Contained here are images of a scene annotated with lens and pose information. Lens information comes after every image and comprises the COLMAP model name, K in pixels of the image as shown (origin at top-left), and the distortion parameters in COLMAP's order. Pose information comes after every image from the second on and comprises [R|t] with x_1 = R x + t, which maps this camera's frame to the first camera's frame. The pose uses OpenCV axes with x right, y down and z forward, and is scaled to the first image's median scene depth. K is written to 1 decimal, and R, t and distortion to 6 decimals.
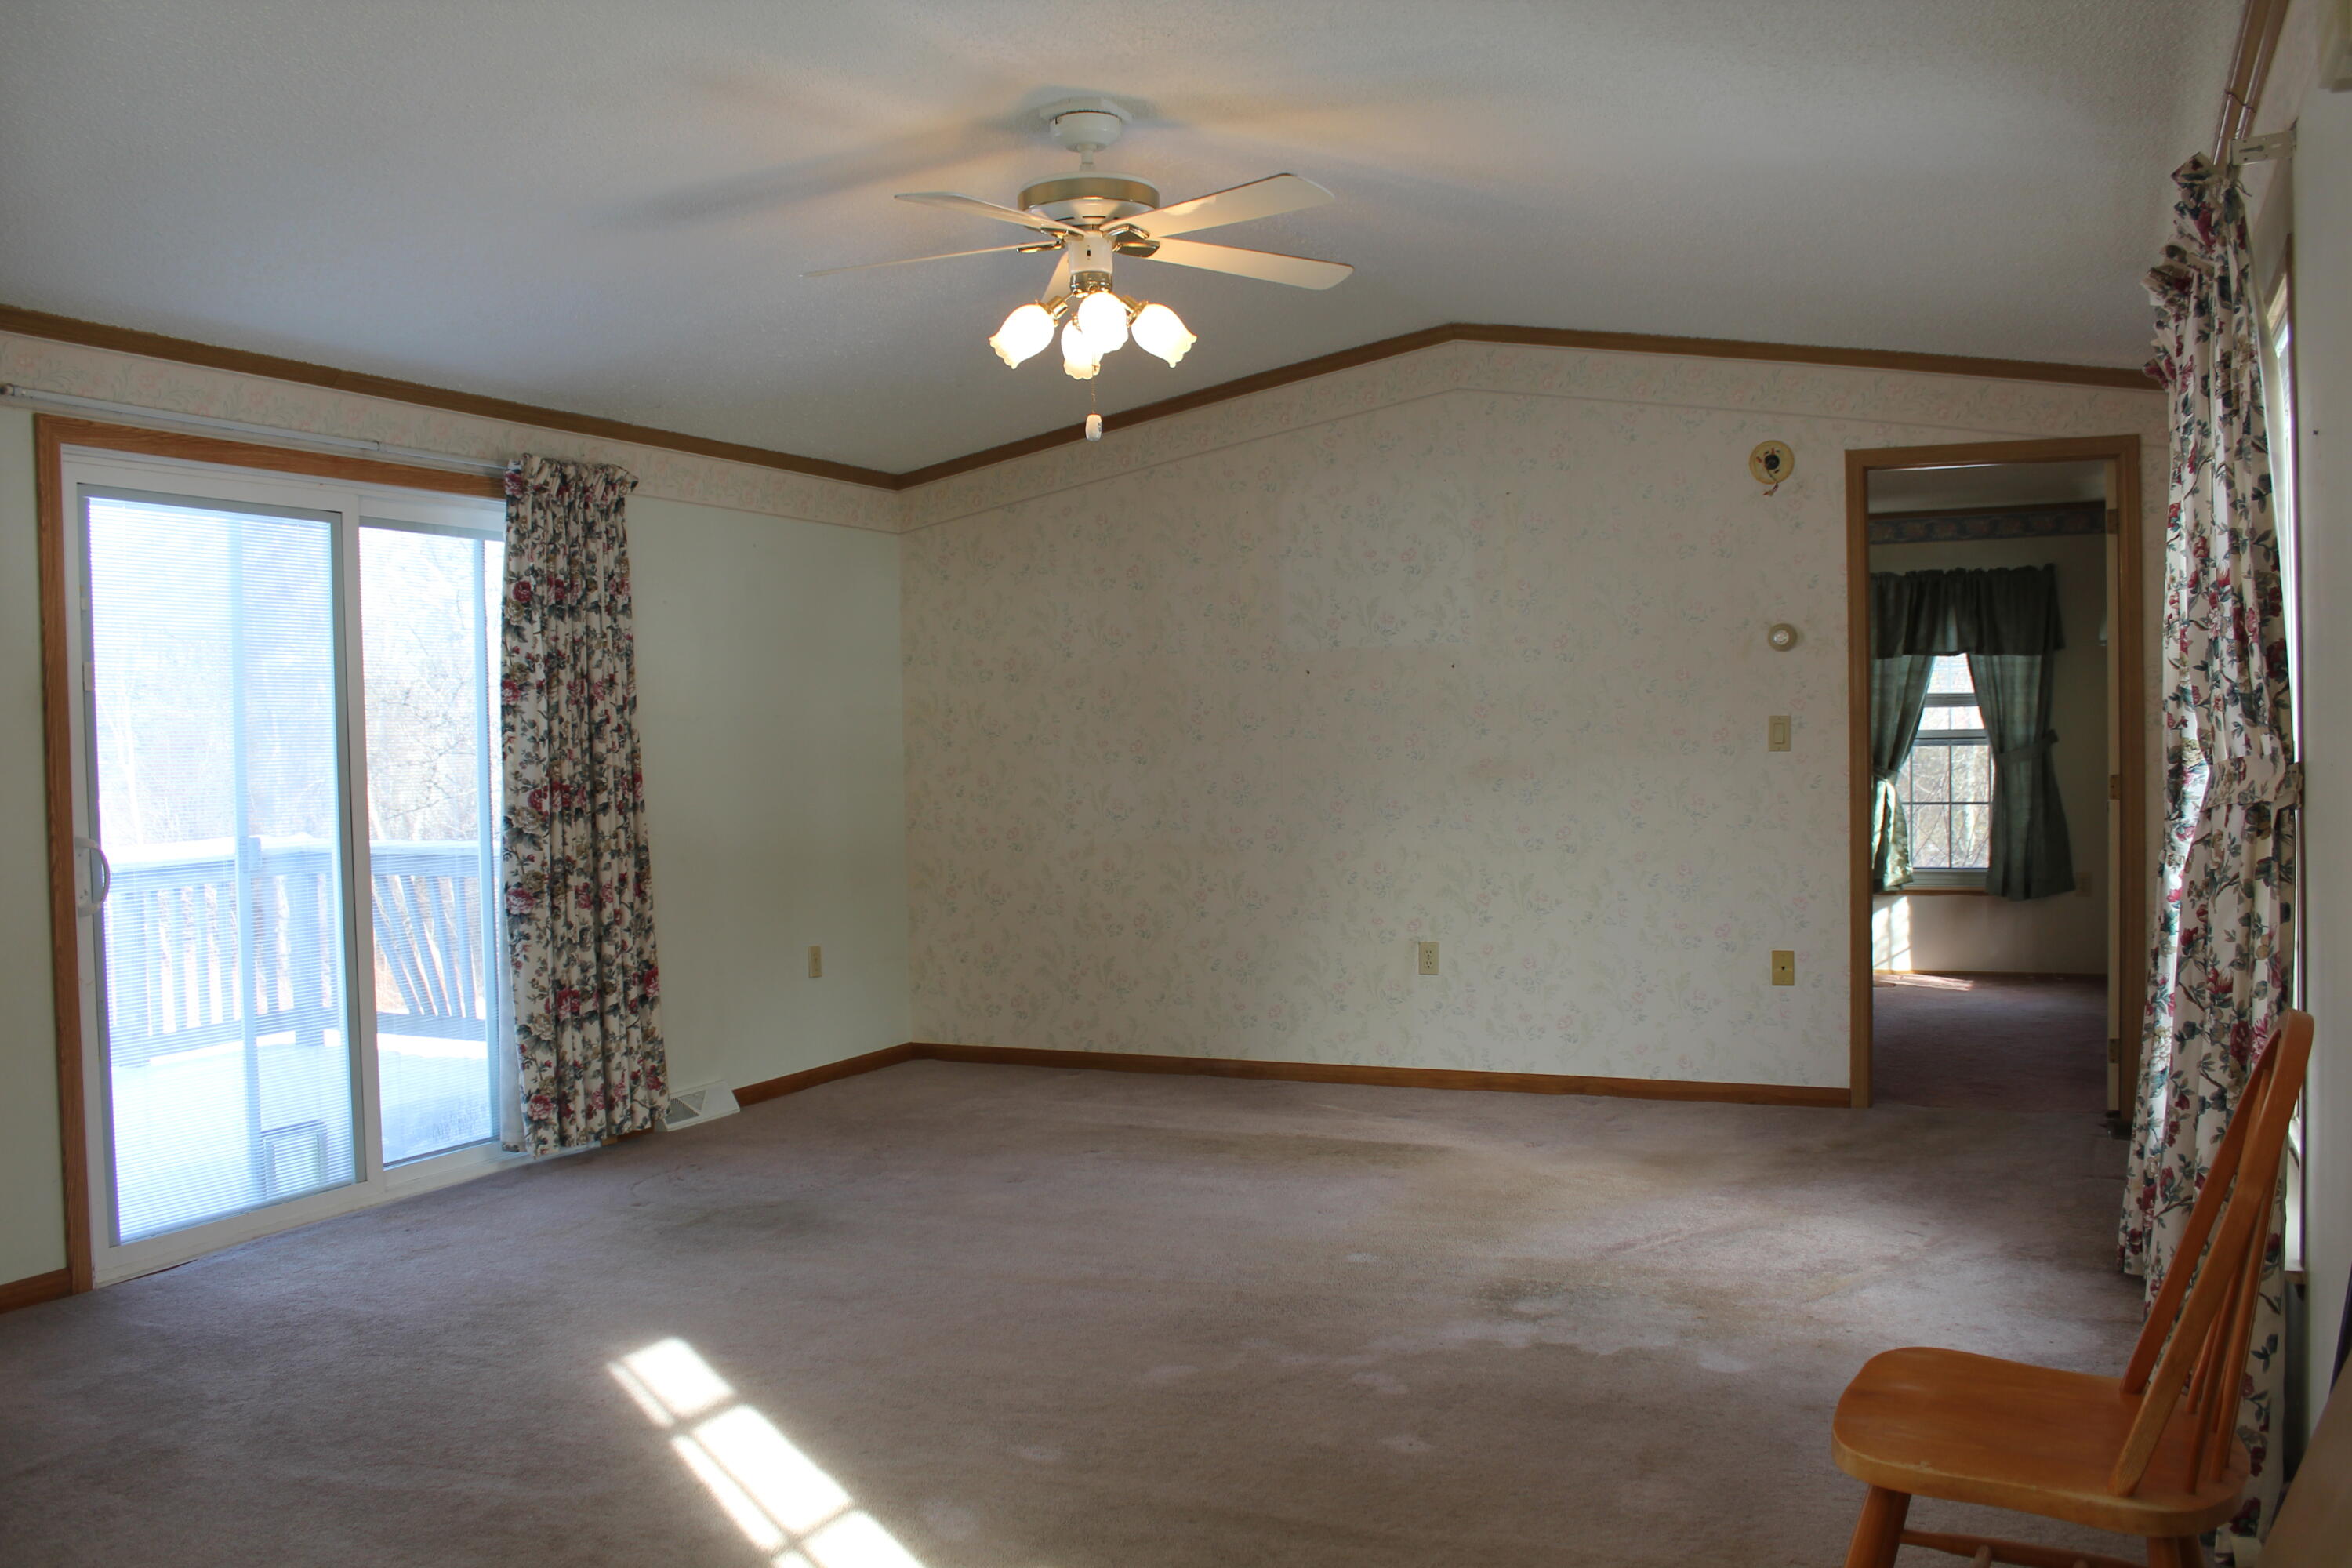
lens RADIAL K [[1936.6, 0, 1171.3], [0, 1936.6, 811.8], [0, 0, 1]] dist [-0.172565, 0.150170]
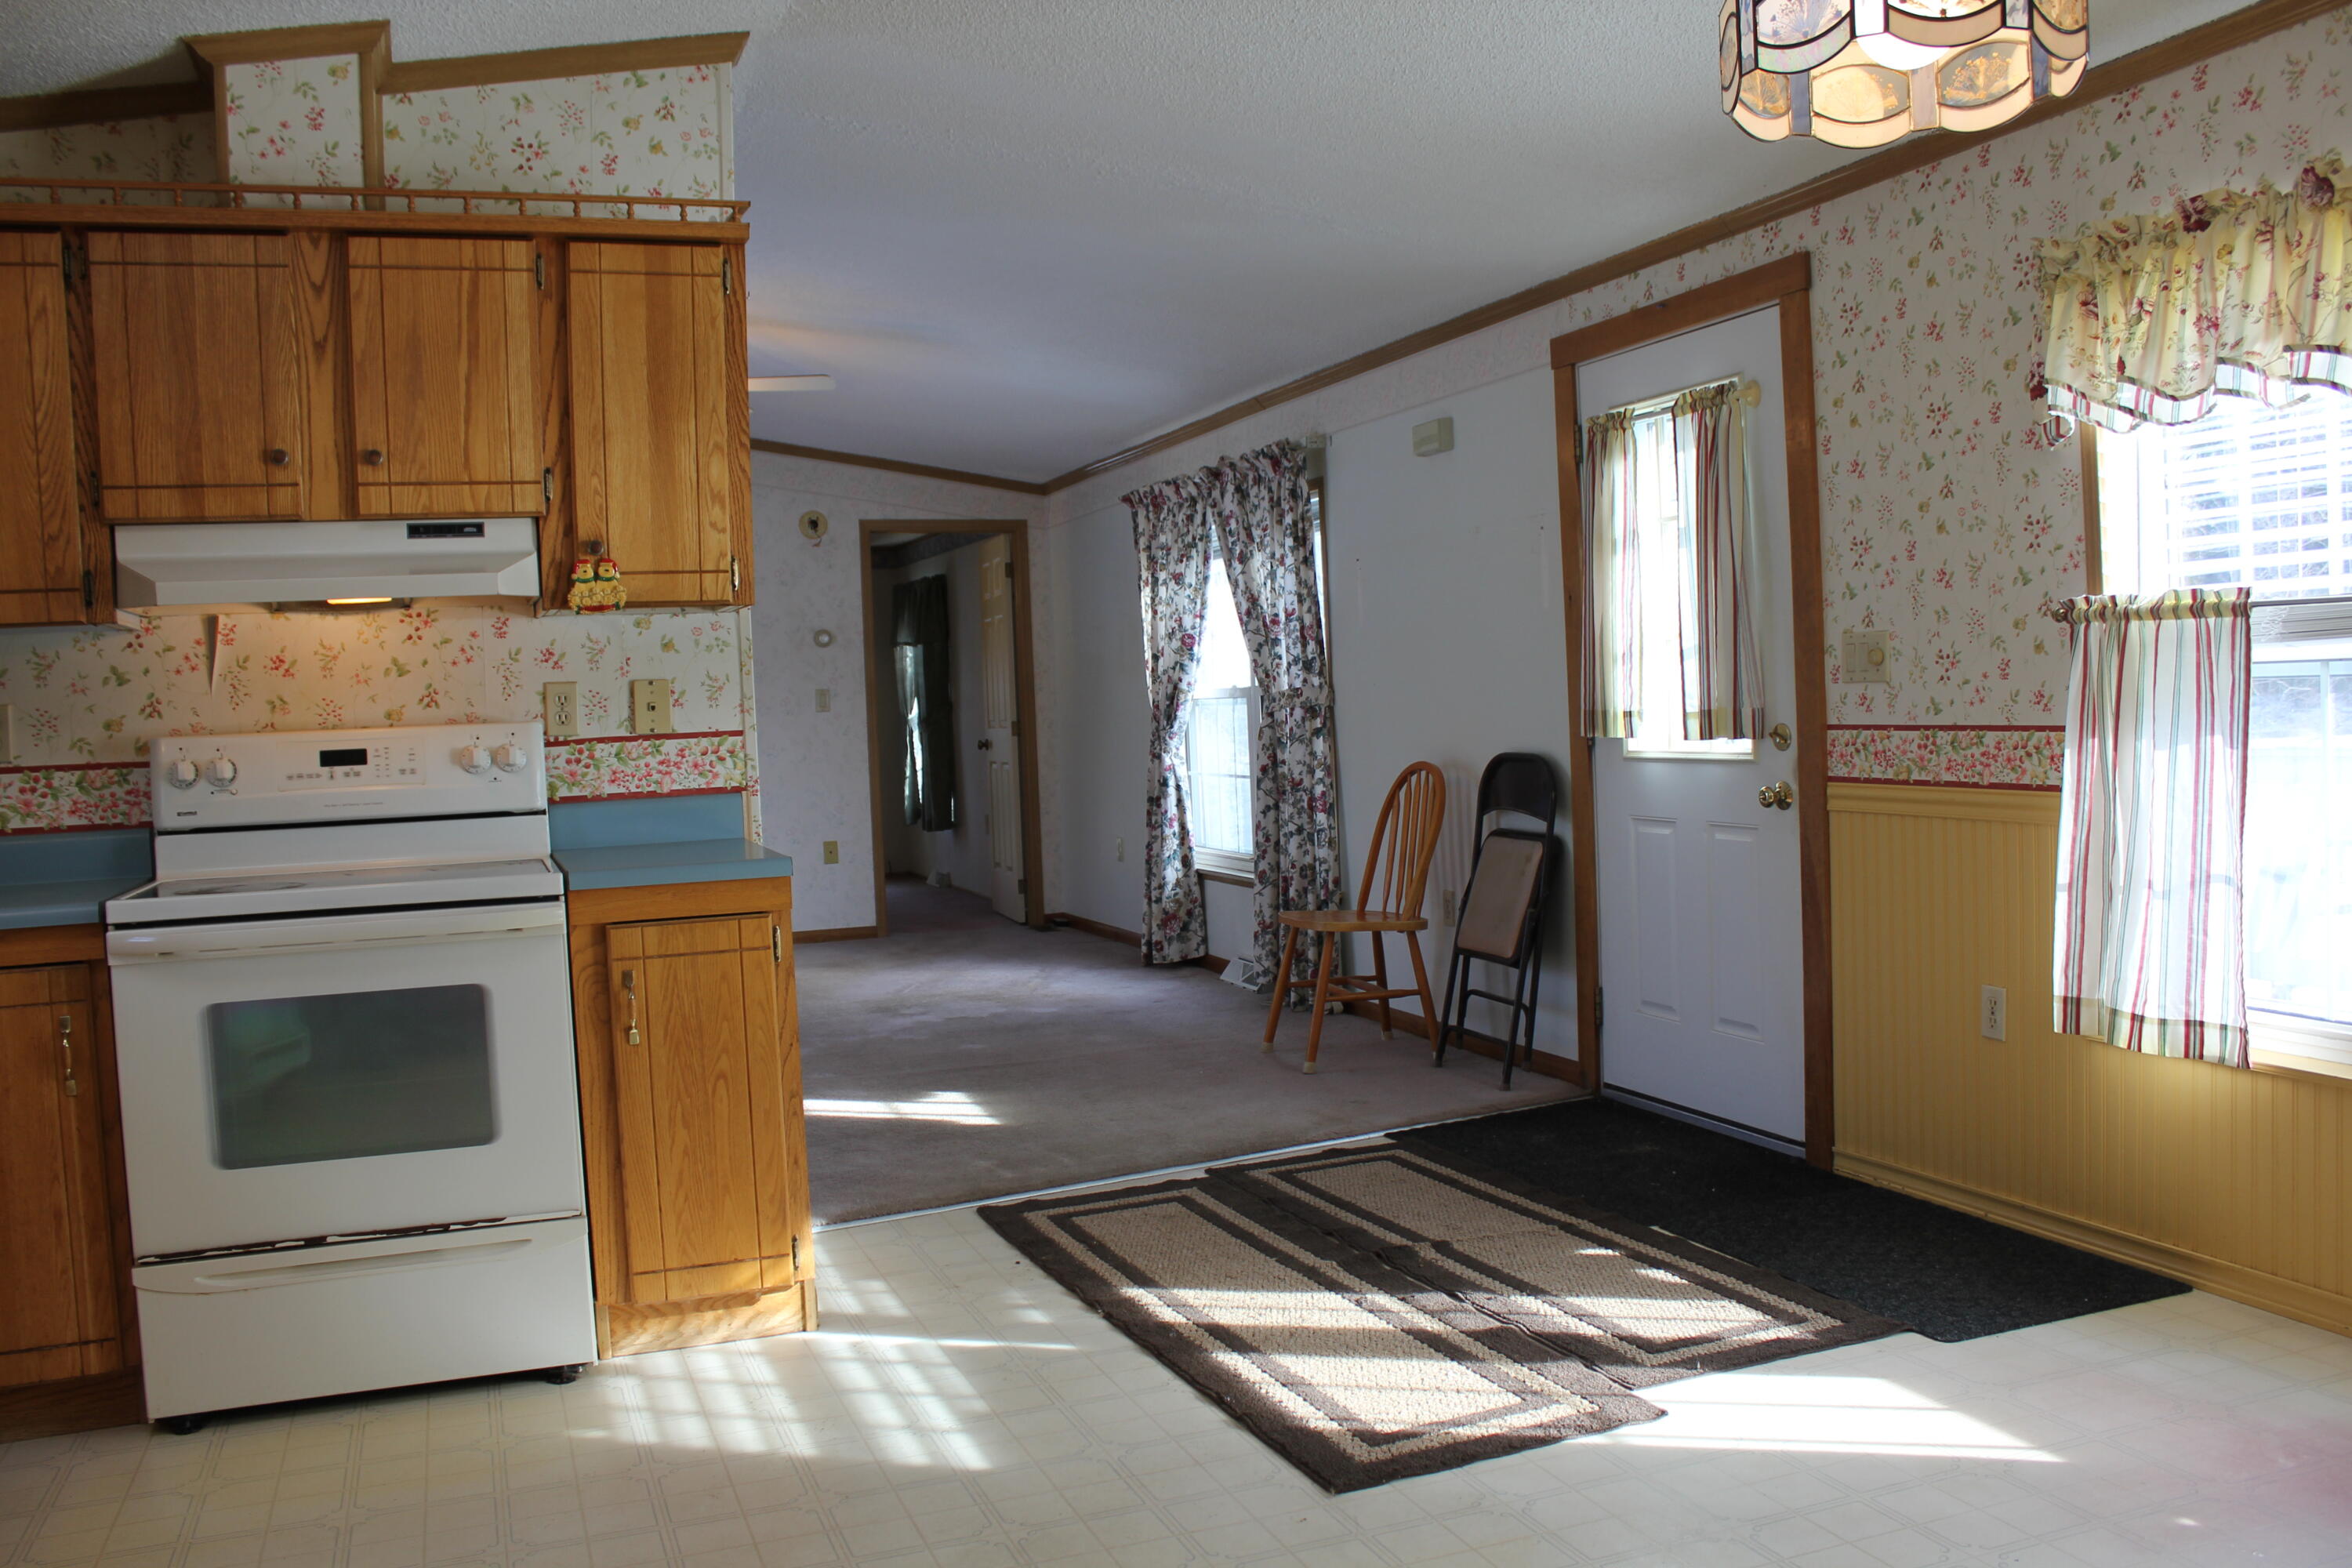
lens RADIAL K [[1936.6, 0, 1171.3], [0, 1936.6, 811.8], [0, 0, 1]] dist [-0.172565, 0.150170]
pose [[0.683433, -0.049406, 0.728340, -0.561836], [0.053199, 0.998425, 0.017808, 0.032115], [-0.728073, 0.026576, 0.684985, -0.242149]]
